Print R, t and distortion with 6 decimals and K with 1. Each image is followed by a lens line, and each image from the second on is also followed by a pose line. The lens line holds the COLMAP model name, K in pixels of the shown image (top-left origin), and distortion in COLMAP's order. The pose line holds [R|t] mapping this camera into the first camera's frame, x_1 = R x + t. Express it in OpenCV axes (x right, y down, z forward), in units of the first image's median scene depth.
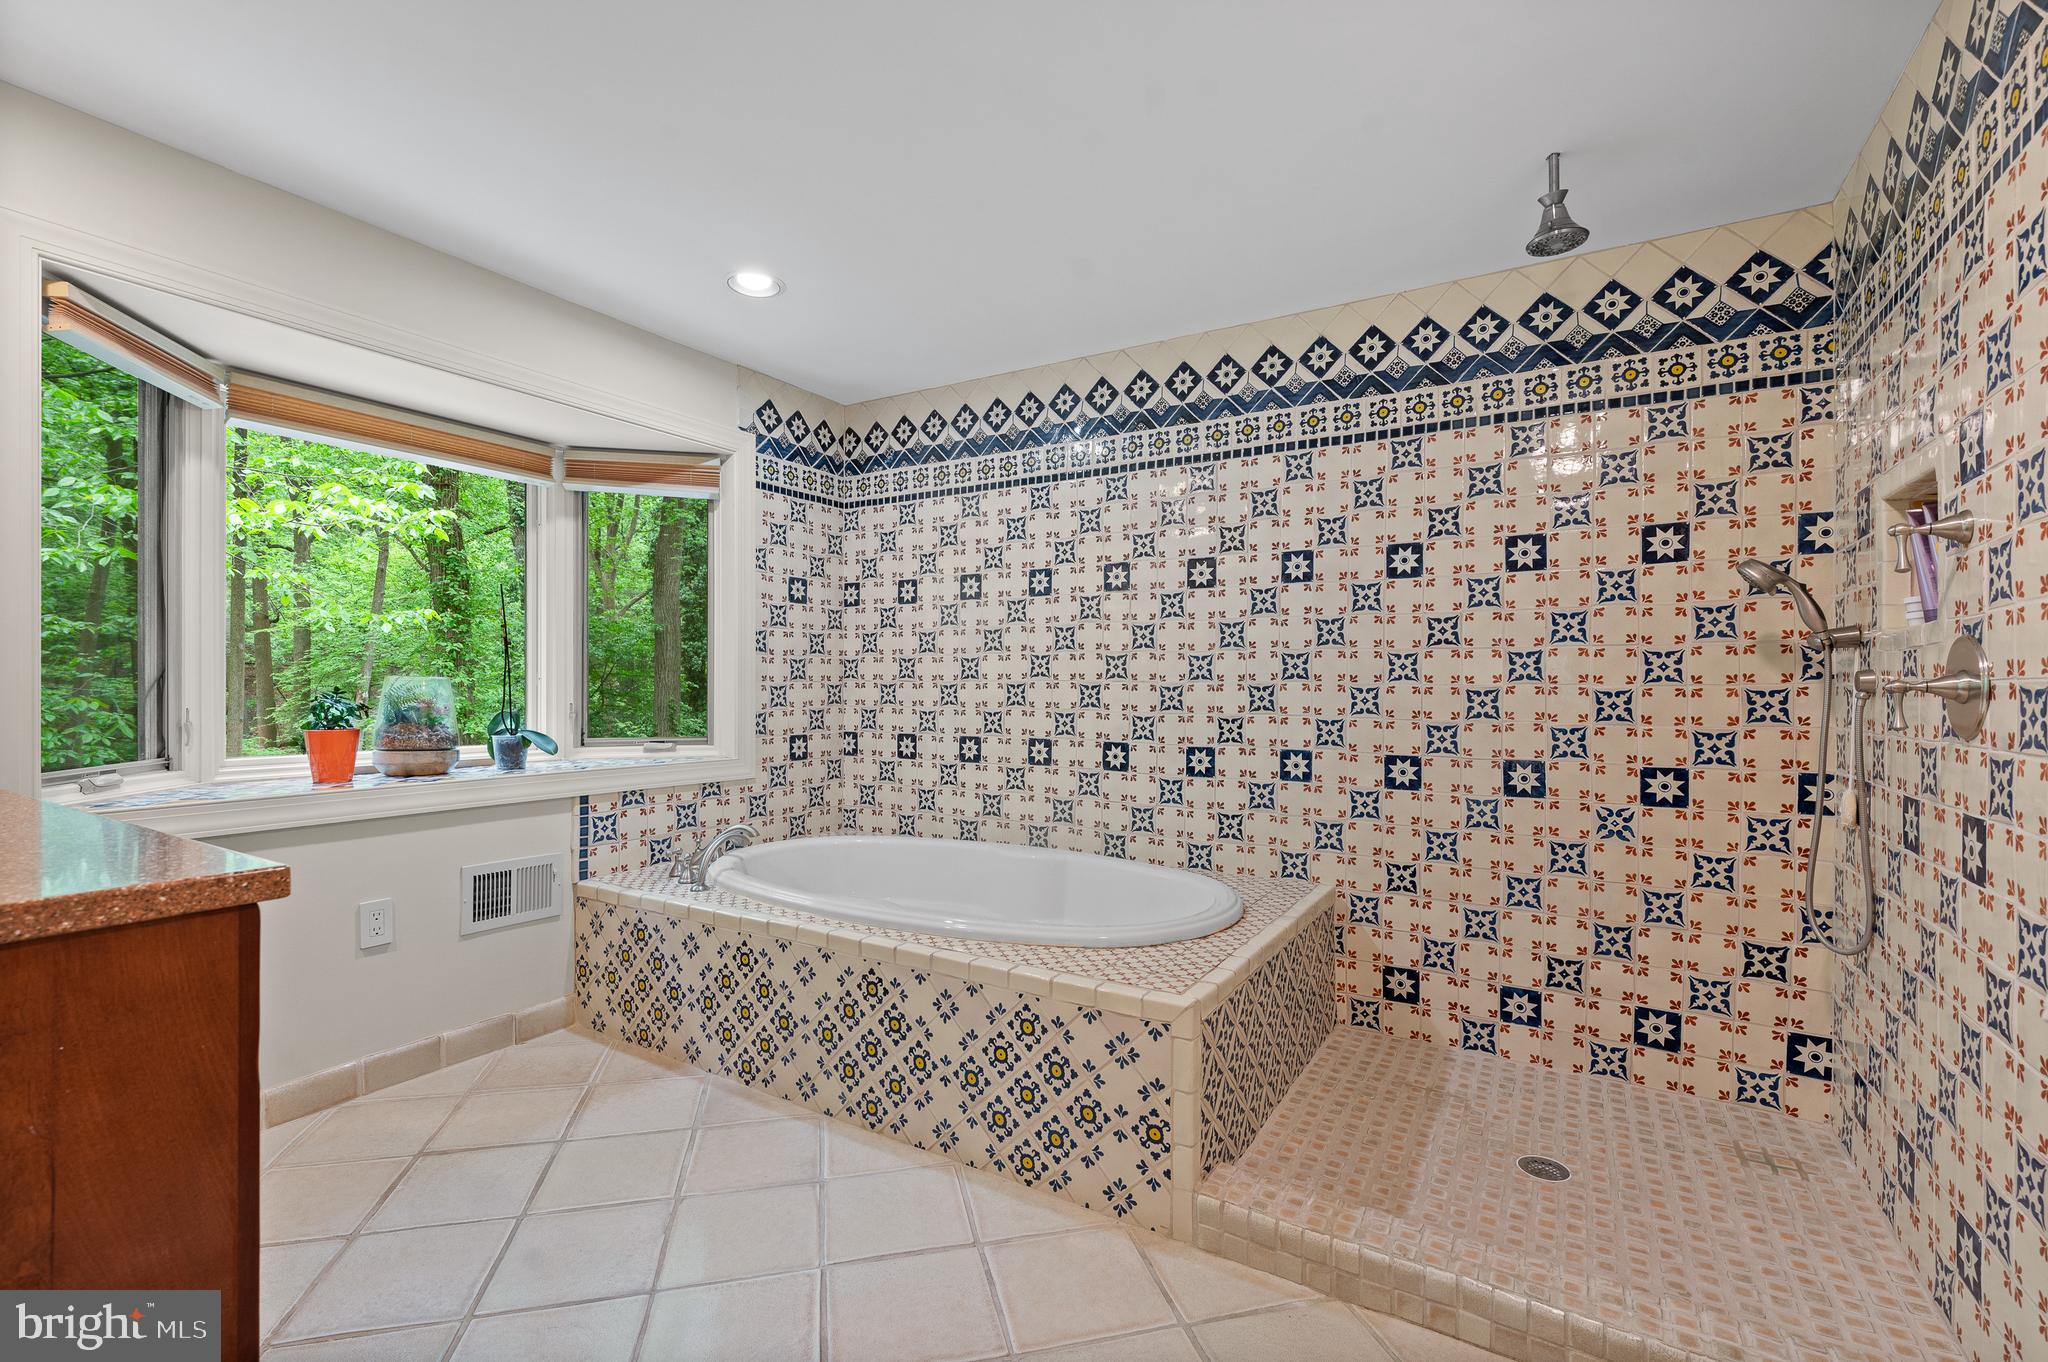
lens RADIAL K [[859.0, 0, 1028.2], [0, 859.0, 679.0], [0, 0, 1]] dist [0.000112, -0.000270]
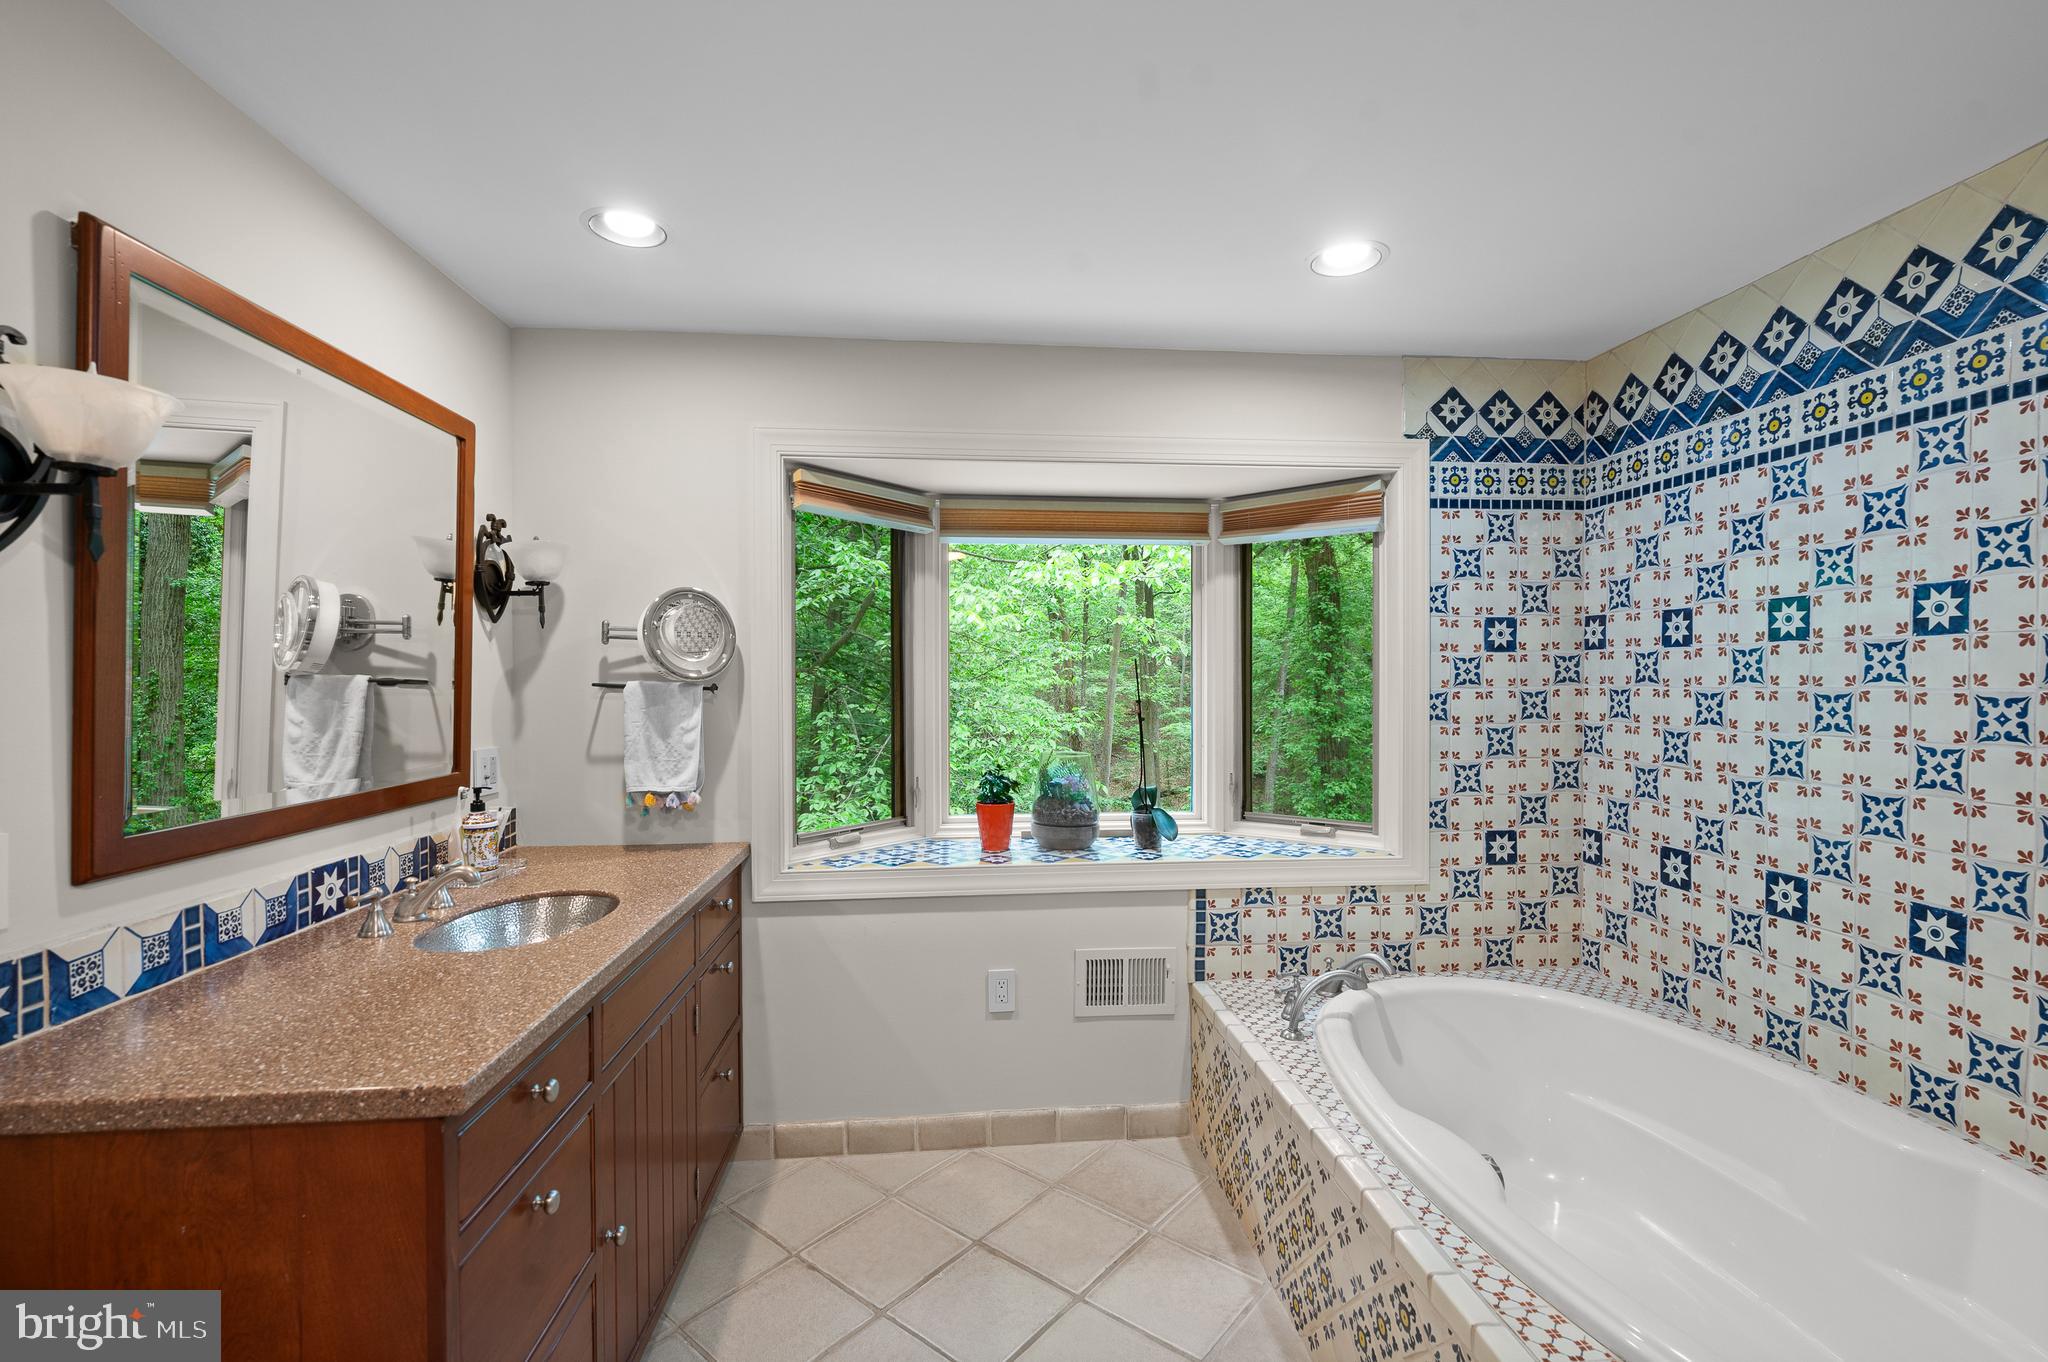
lens RADIAL K [[902.3, 0, 1030.4], [0, 902.3, 692.5], [0, 0, 1]] dist [-0.003127, 0.000759]
pose [[0.610461, 0.003749, -0.792037, 0.103617], [0.004768, 0.999953, 0.008408, -0.064885], [0.792032, -0.008909, 0.610415, 0.218007]]
